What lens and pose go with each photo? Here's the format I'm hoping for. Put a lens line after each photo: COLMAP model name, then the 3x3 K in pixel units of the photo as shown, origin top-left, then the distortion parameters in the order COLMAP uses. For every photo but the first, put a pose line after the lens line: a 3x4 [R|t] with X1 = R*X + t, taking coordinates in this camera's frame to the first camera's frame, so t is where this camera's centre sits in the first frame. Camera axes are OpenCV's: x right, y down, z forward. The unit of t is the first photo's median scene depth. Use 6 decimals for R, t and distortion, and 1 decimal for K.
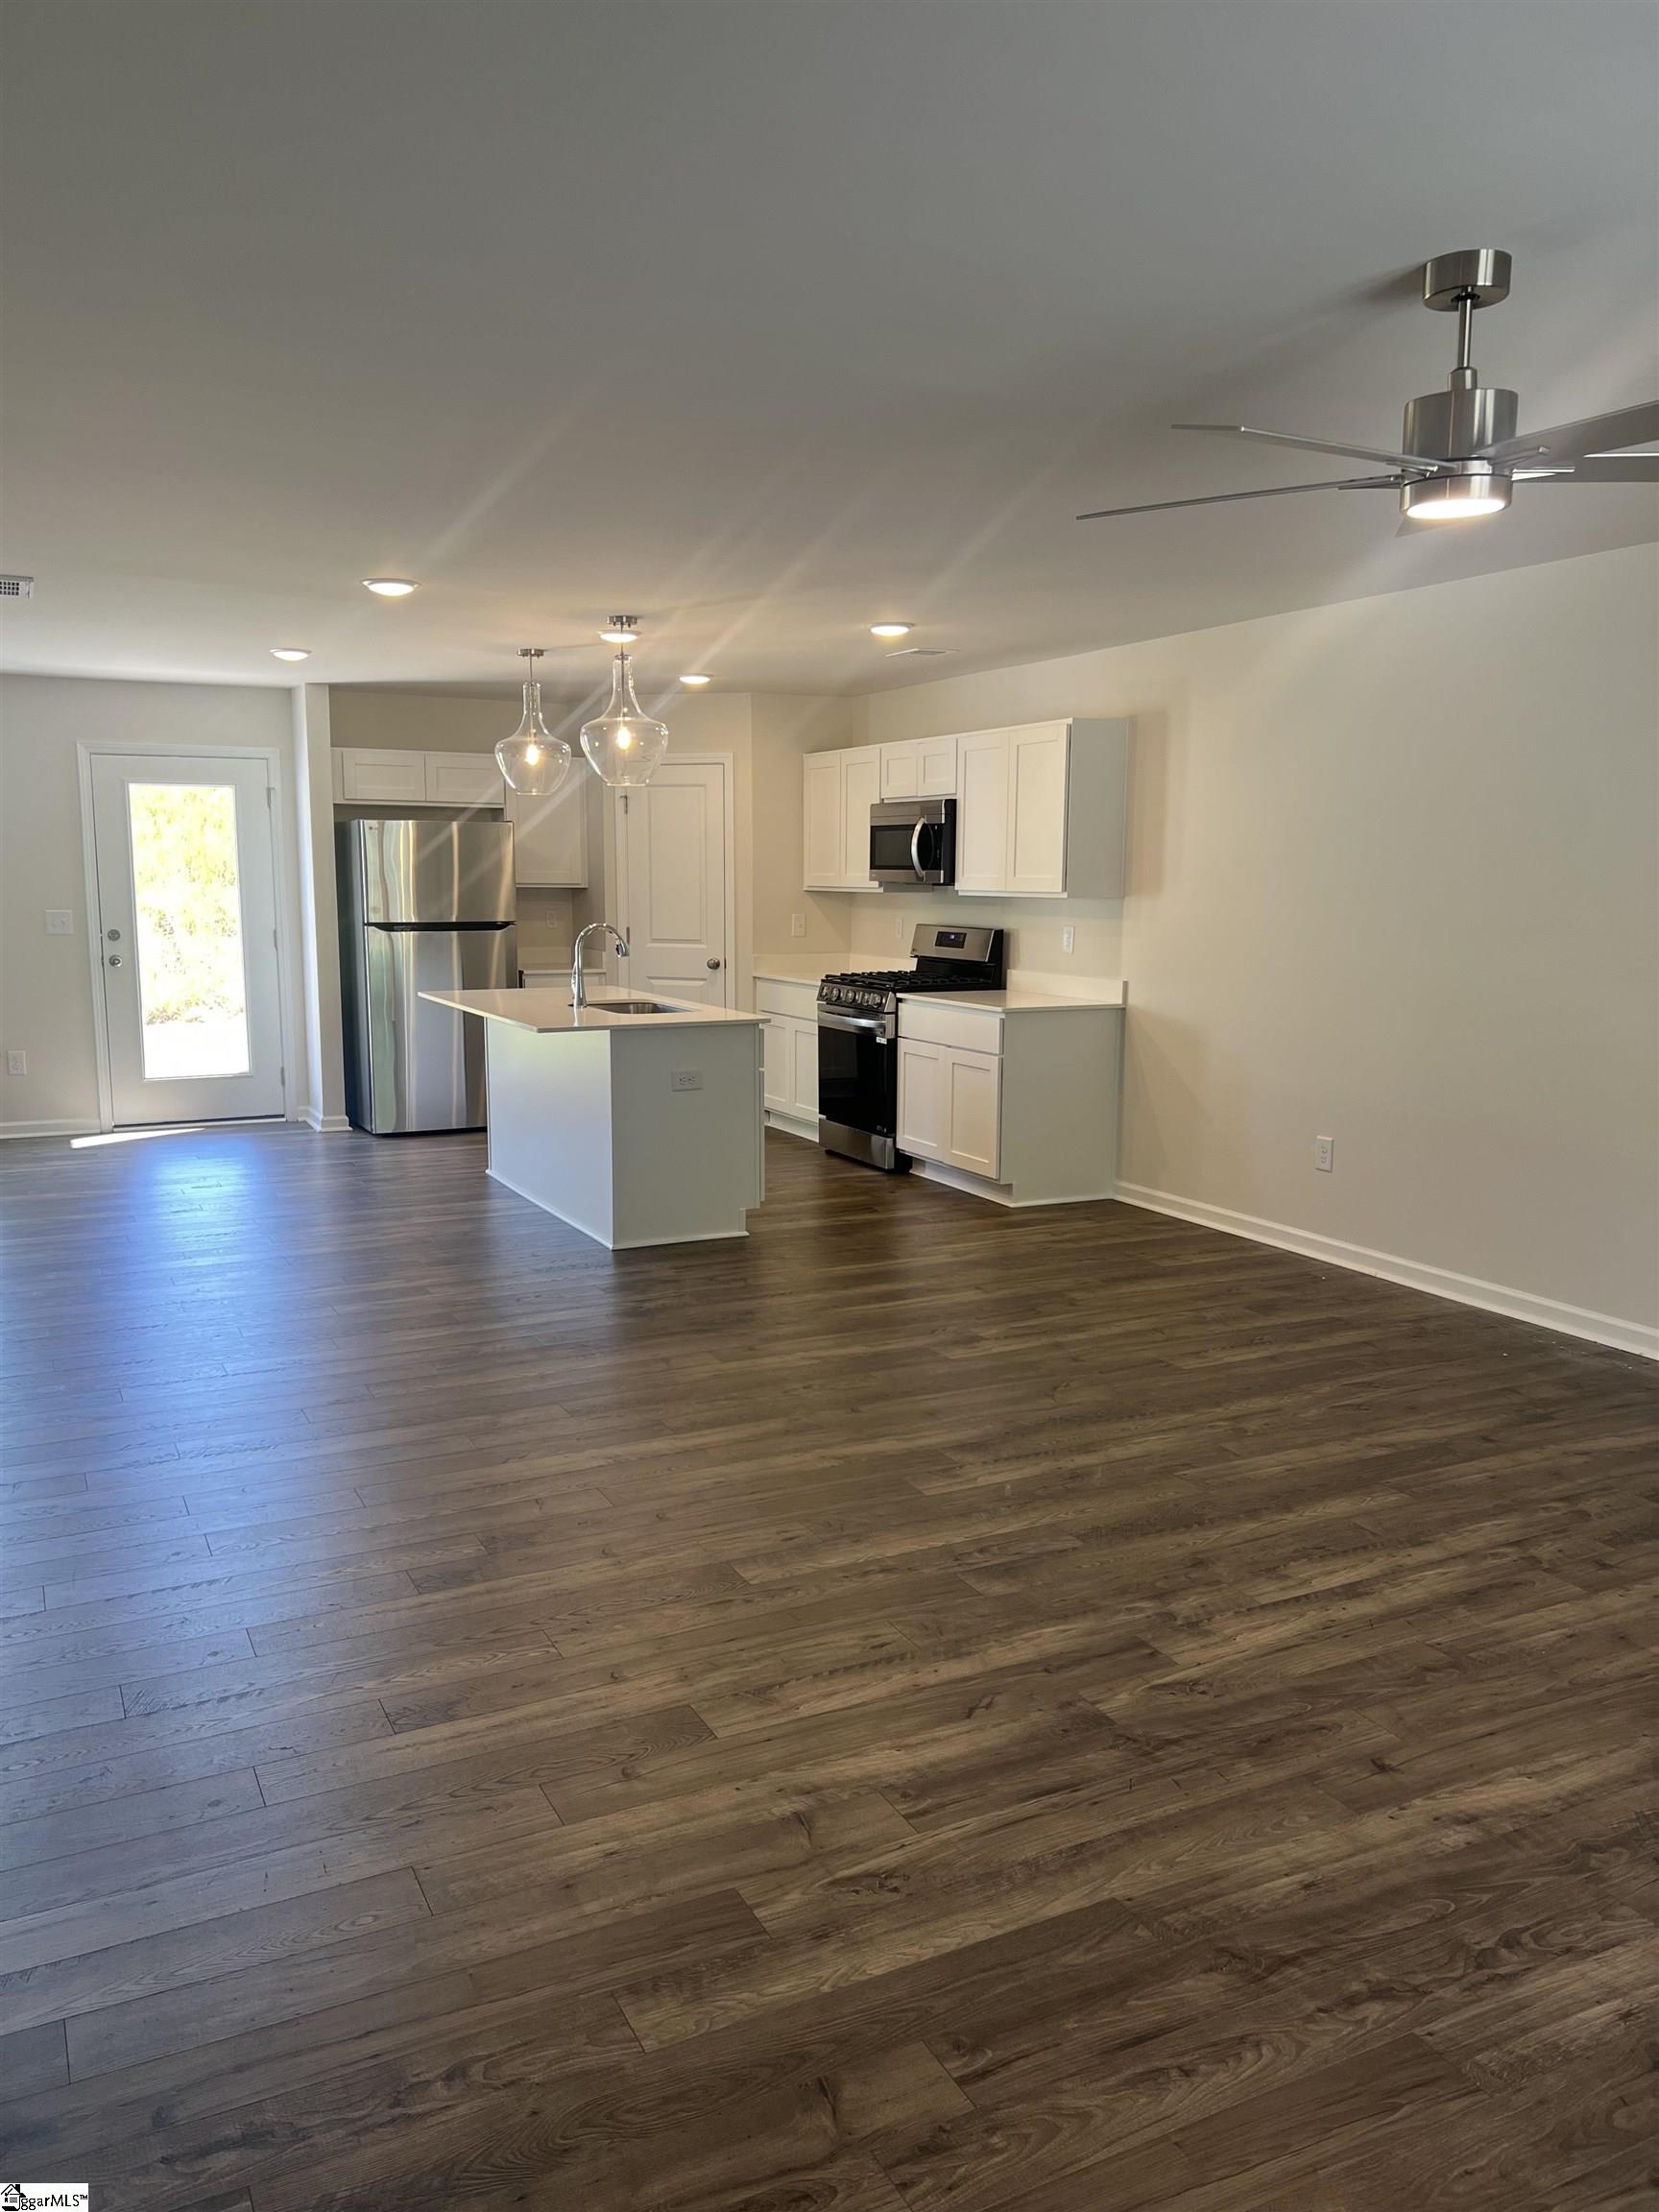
lens RADIAL K [[1652.0, 0, 829.5], [0, 1652.0, 1106.0], [0, 0, 1]] dist [0.065229, -0.068586]
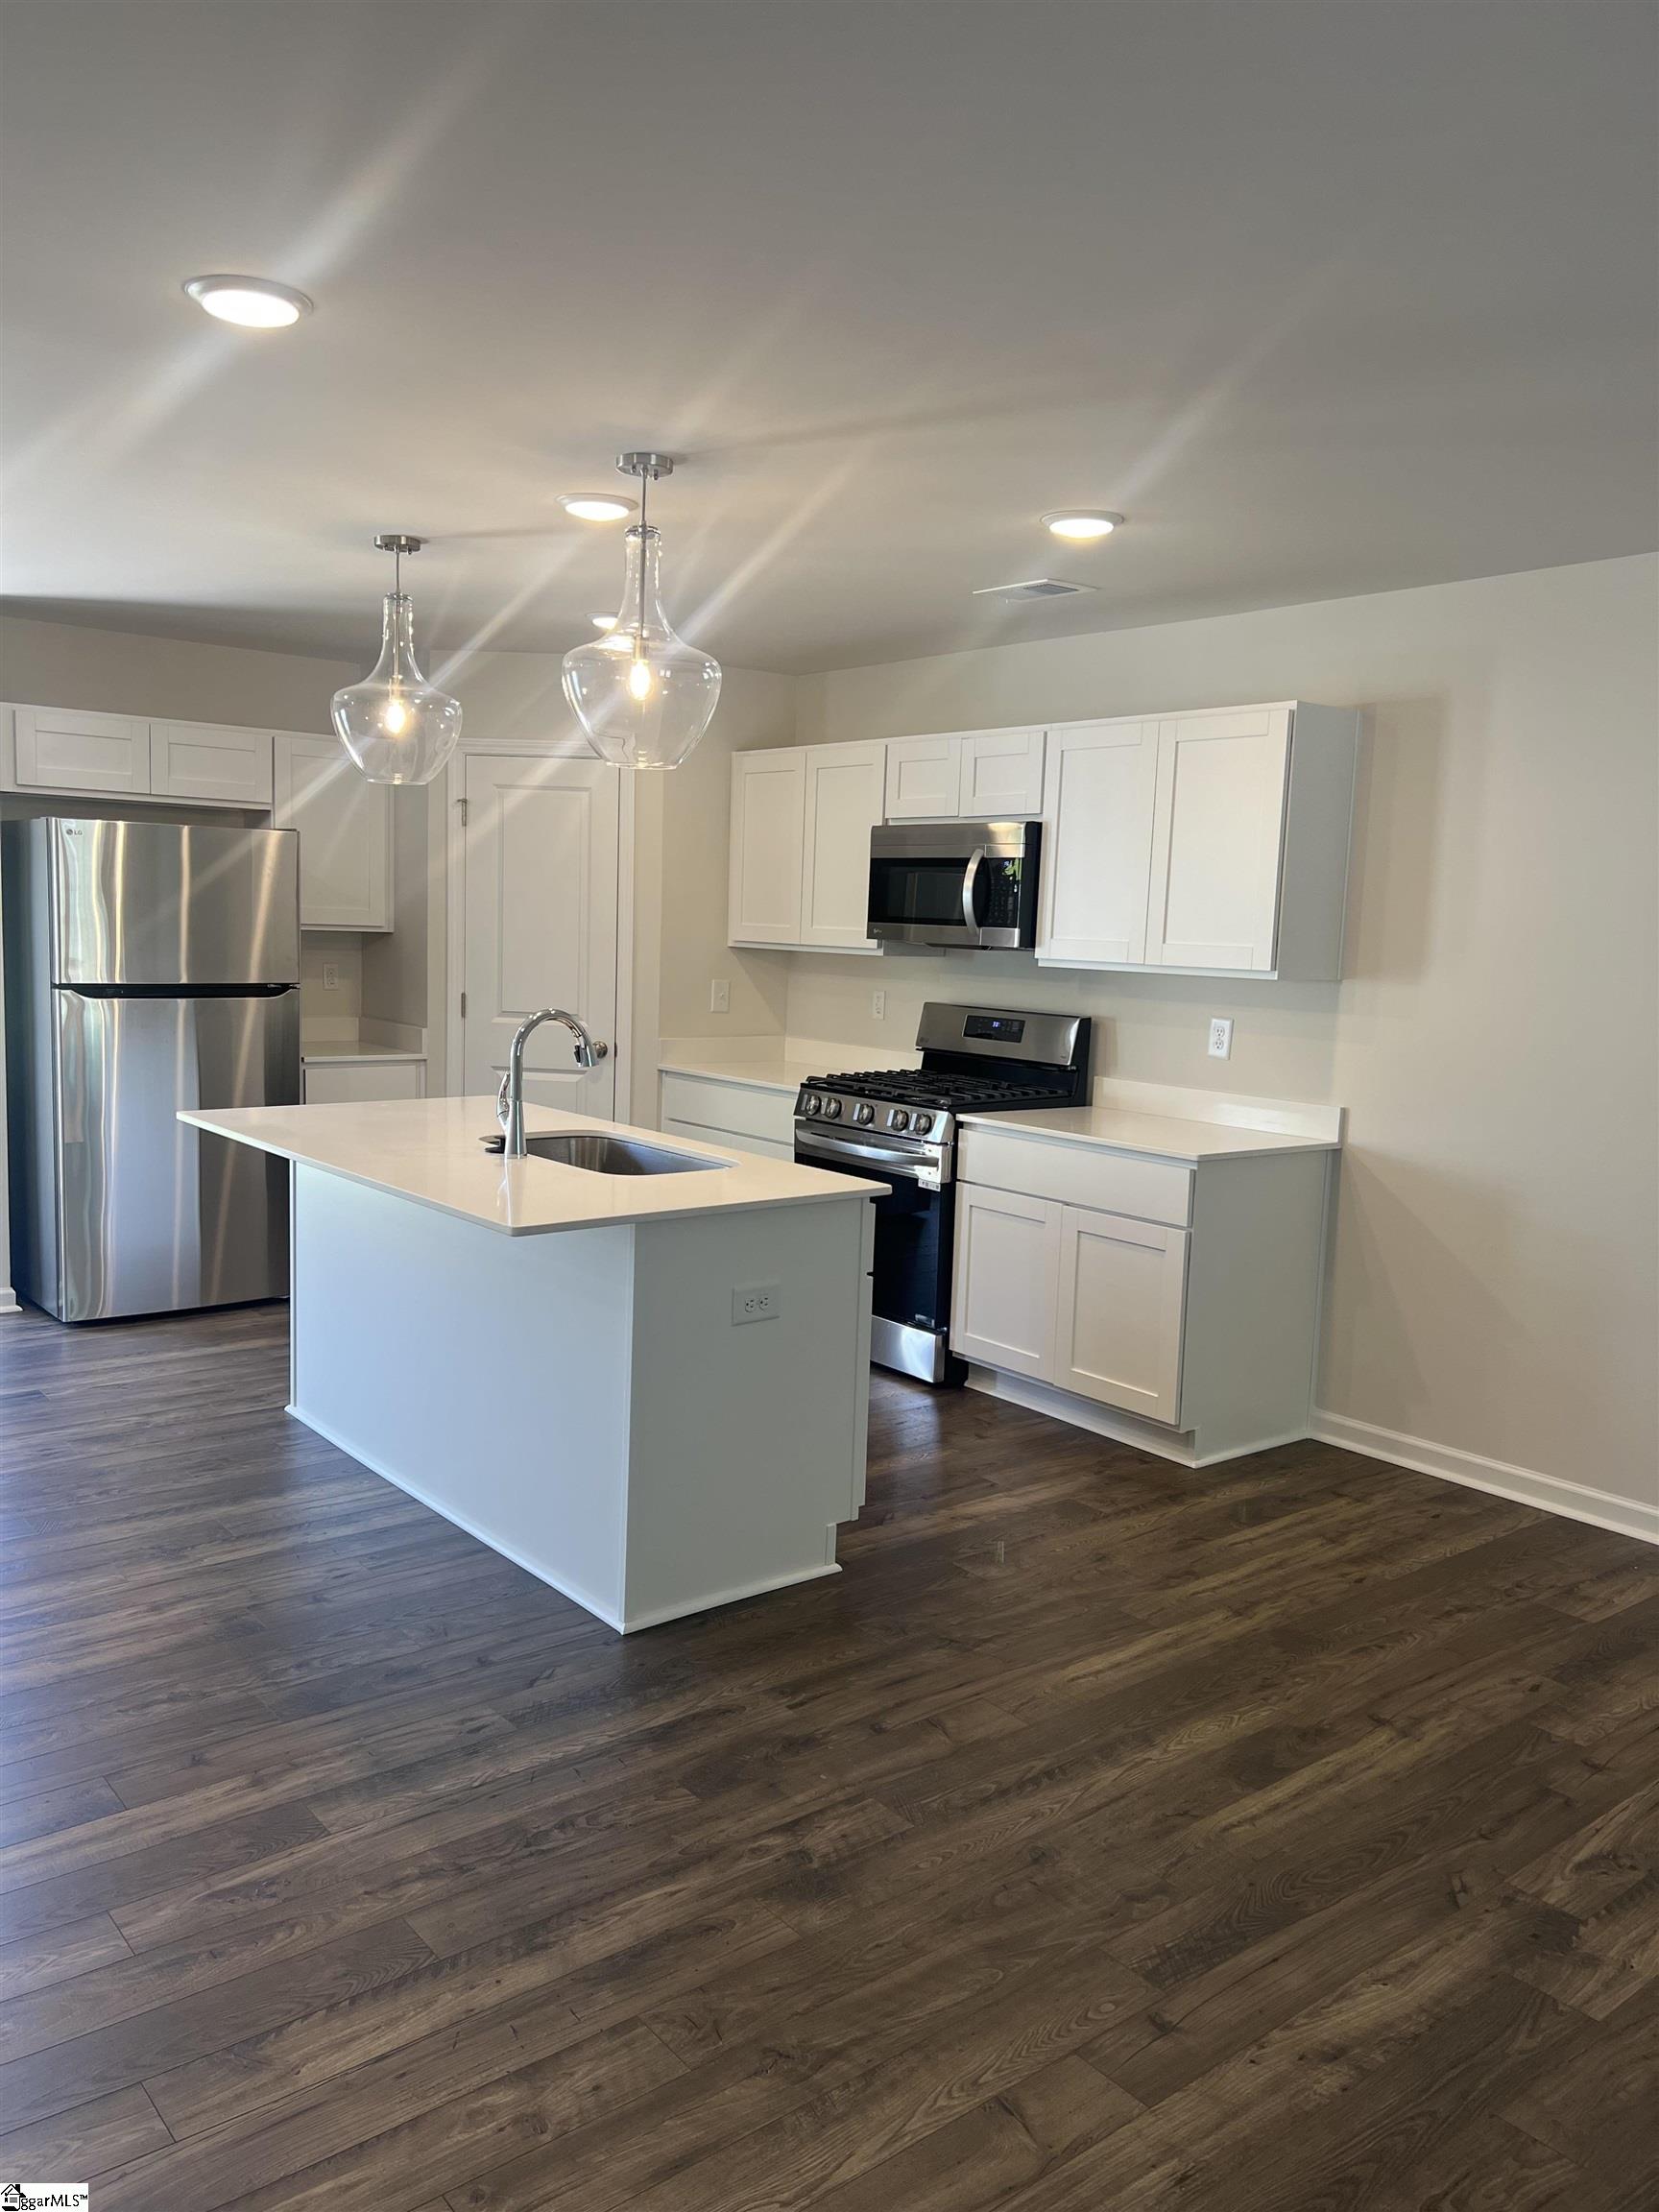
lens RADIAL K [[1652.0, 0, 829.5], [0, 1652.0, 1106.0], [0, 0, 1]] dist [0.065229, -0.068586]
pose [[0.976494, 0.005826, 0.215467, -0.159311], [-0.000689, 0.999714, -0.023909, -0.059950], [-0.215545, 0.023199, 0.976218, 0.400552]]
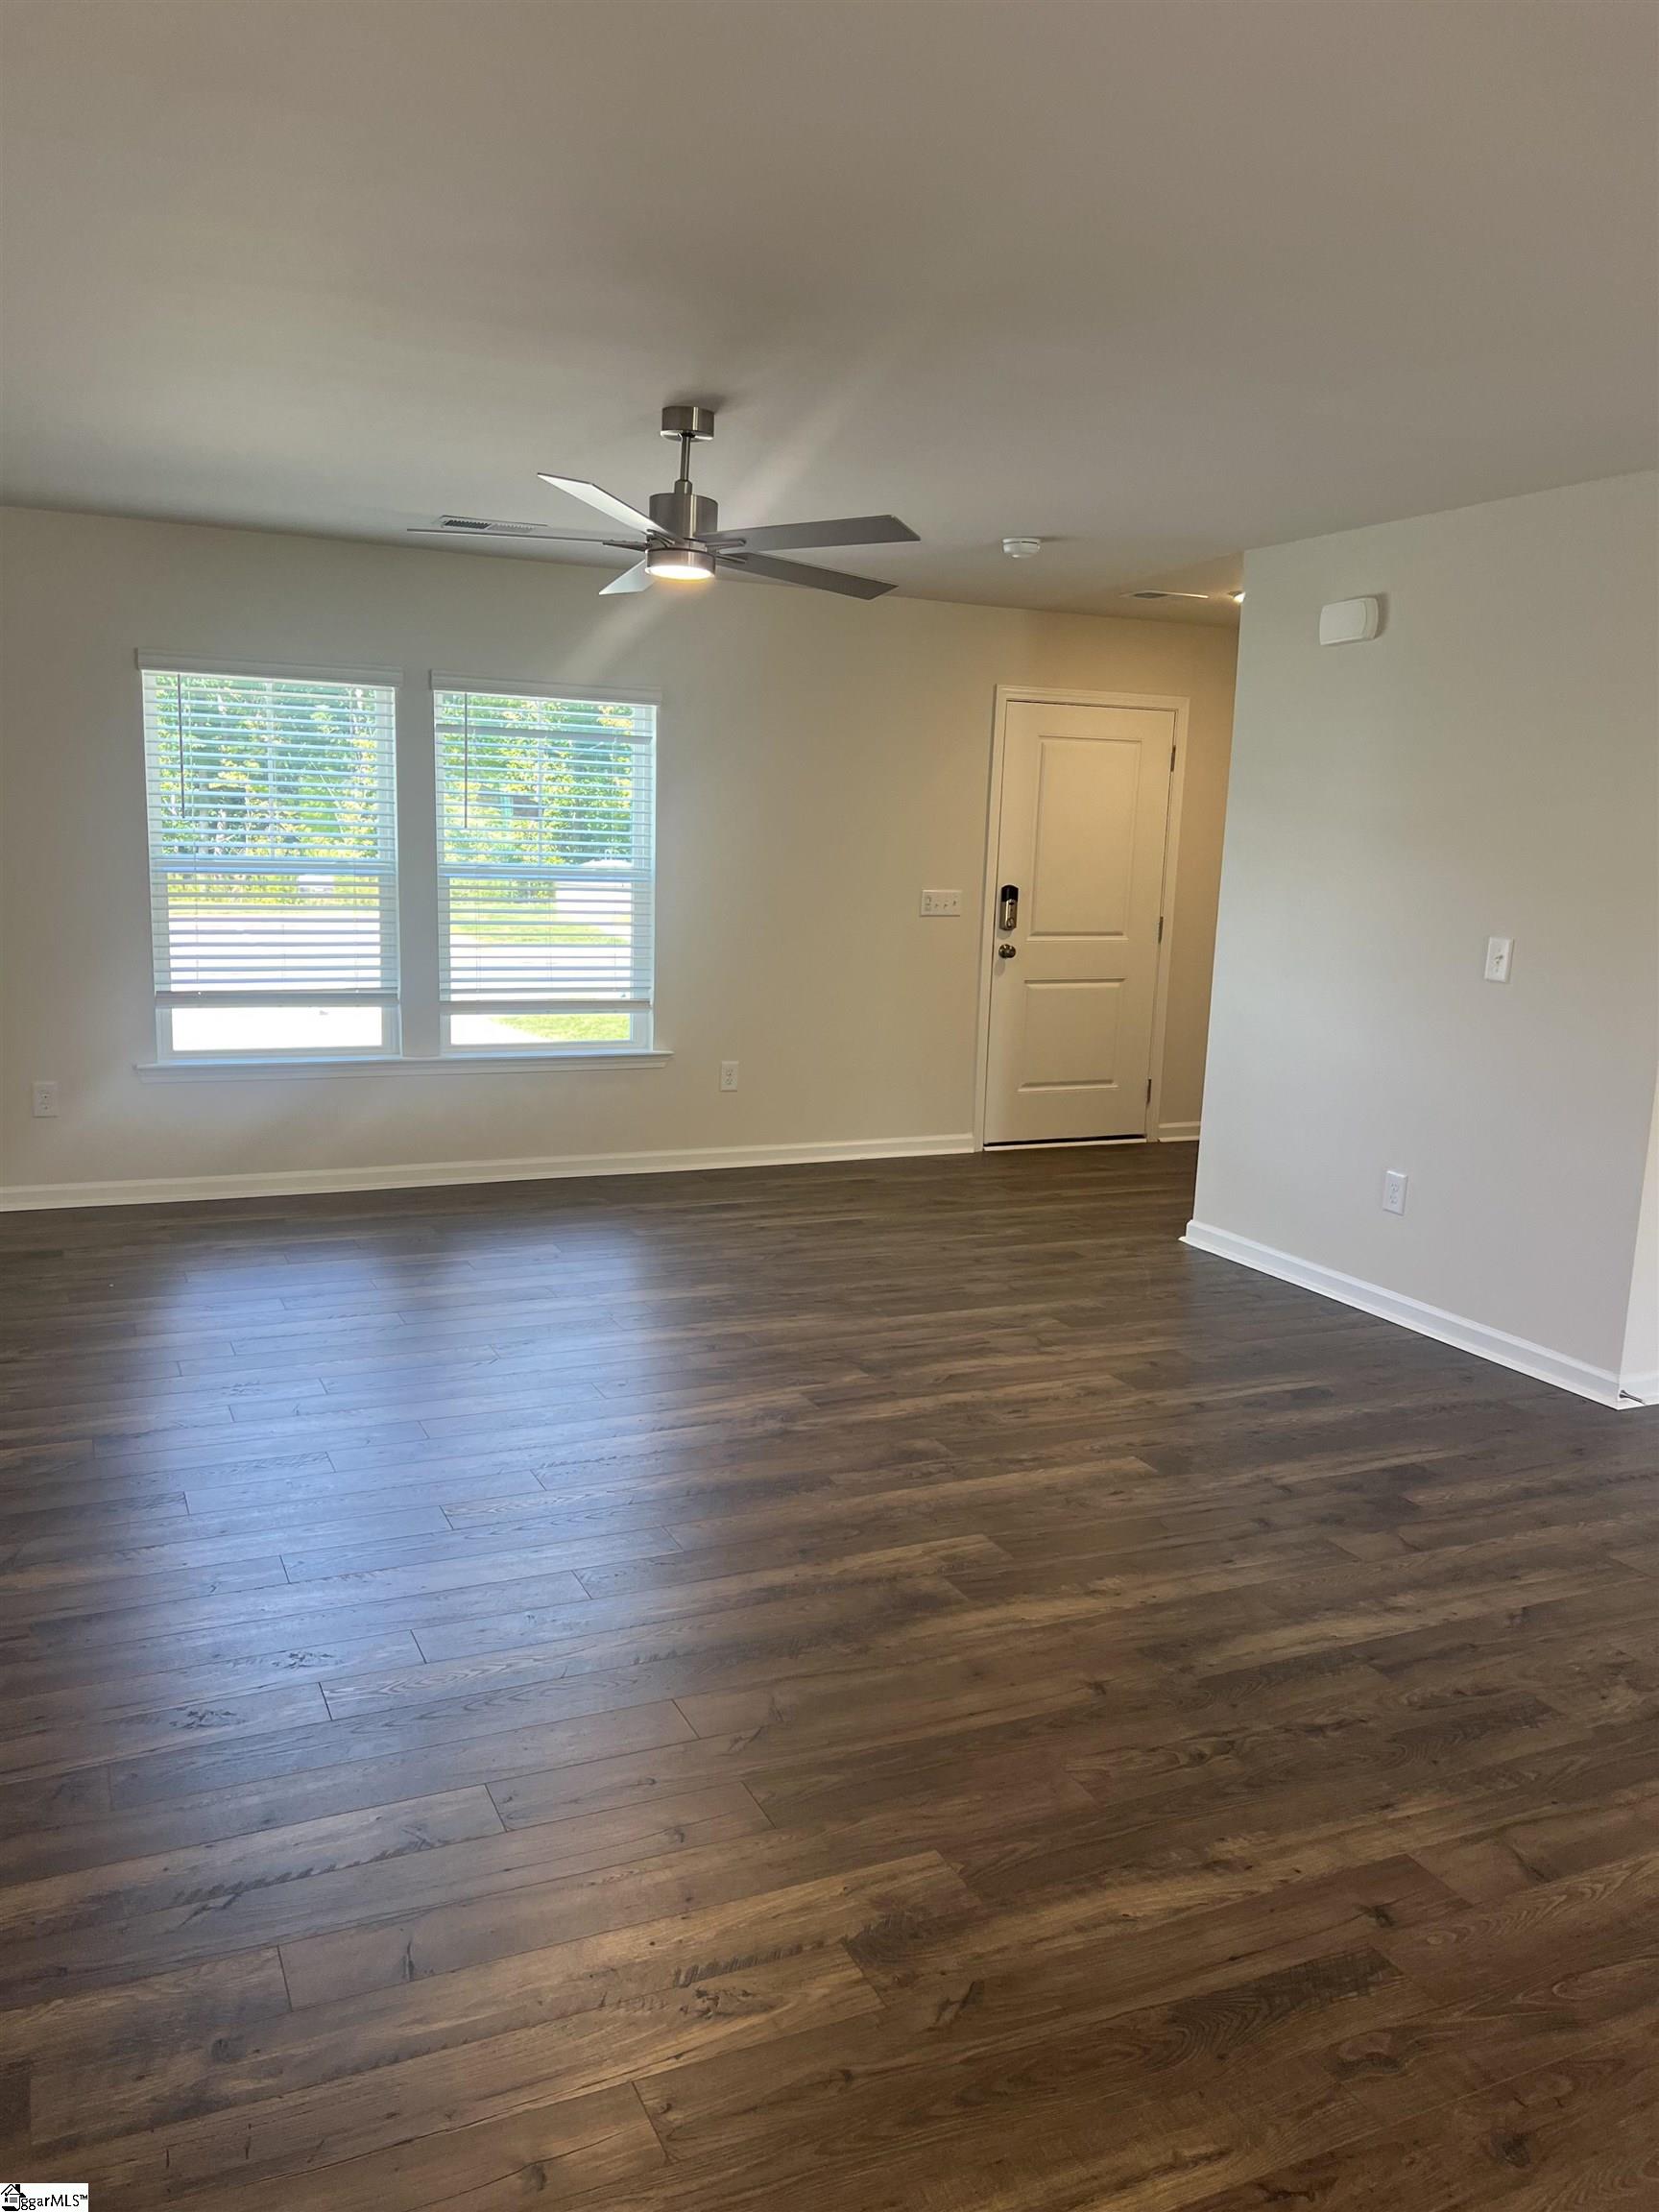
lens RADIAL K [[1650.5, 0, 801.6], [0, 1650.5, 1107.4], [0, 0, 1]] dist [0.066239, -0.072724]
pose [[-0.998457, -0.043689, 0.034277, 0.071902], [-0.031028, 0.950843, 0.308114, -0.135310], [-0.046053, 0.306575, -0.950732, 0.949063]]
